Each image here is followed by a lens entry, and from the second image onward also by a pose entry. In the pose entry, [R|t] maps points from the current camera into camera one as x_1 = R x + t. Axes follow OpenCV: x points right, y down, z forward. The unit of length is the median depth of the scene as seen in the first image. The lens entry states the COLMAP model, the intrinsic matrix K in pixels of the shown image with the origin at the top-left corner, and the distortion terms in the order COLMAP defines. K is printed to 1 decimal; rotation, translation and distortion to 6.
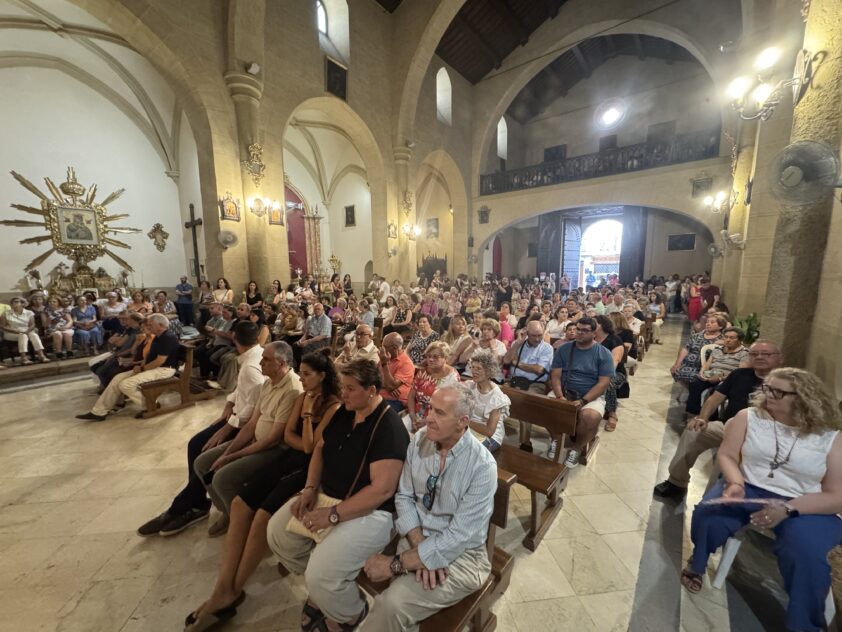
lens RADIAL K [[336.5, 0, 420.1], [0, 336.5, 312.9], [0, 0, 1]] dist [-0.001146, -0.000155]
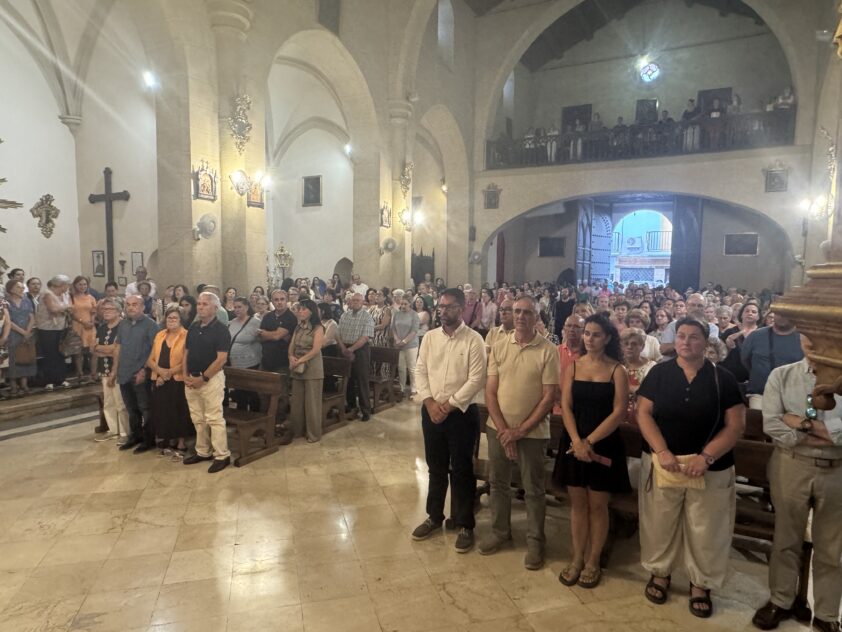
lens RADIAL K [[543.7, 0, 421.6], [0, 543.7, 318.7], [0, 0, 1]] dist [0.000013, 0.001295]
pose [[0.984931, 0.006825, 0.172814, -0.199229], [-0.000467, 0.999322, -0.036804, 0.008559], [-0.172948, 0.036168, 0.984267, -0.116424]]
